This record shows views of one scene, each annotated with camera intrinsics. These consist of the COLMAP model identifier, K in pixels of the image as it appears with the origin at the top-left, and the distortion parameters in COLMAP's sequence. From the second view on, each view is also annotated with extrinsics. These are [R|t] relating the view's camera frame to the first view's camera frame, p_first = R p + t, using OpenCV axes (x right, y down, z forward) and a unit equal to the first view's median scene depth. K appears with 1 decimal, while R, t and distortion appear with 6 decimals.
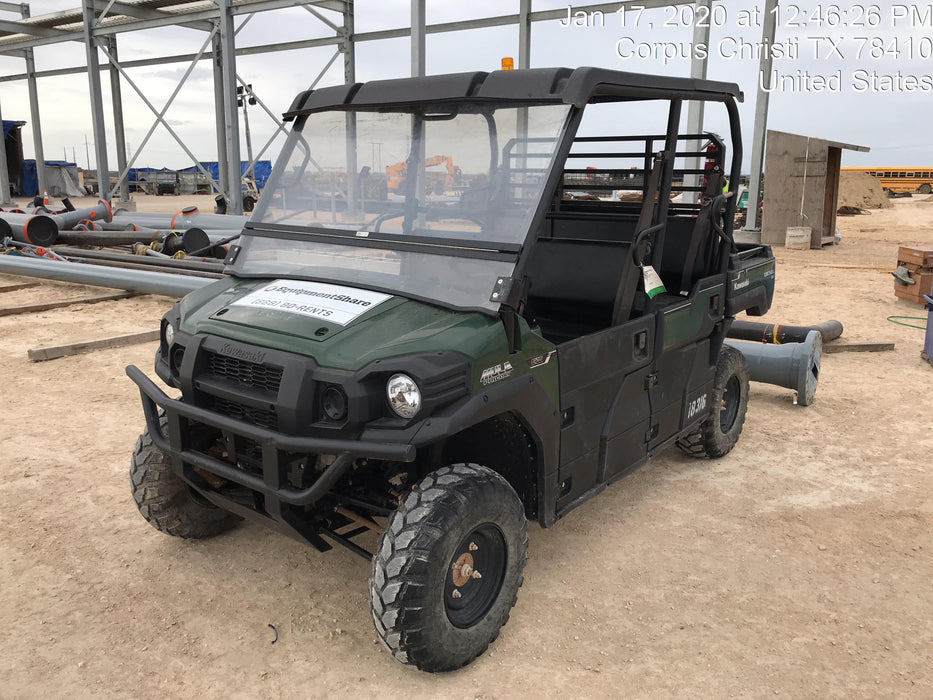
lens RADIAL K [[760.3, 0, 465.1], [0, 760.3, 347.9], [0, 0, 1]] dist [0.013346, -0.004208]
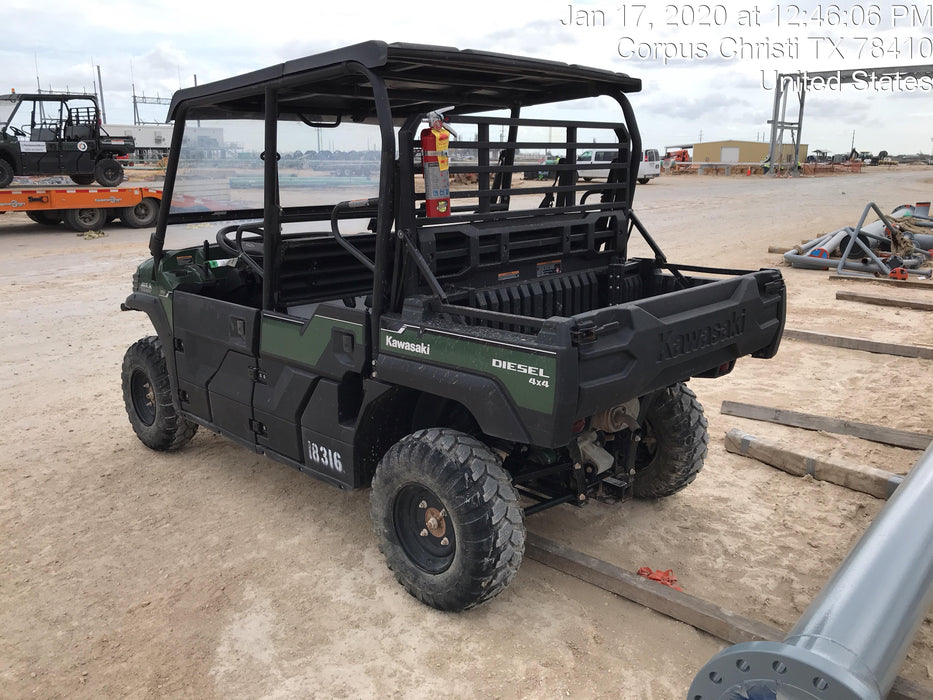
lens RADIAL K [[760.3, 0, 465.9], [0, 760.3, 354.8], [0, 0, 1]] dist [0.013346, -0.004208]
pose [[-0.115424, 0.232170, -0.965803, 1.067696], [-0.218698, 0.942503, 0.252705, -0.271538], [0.968942, 0.240388, -0.058012, 1.188088]]
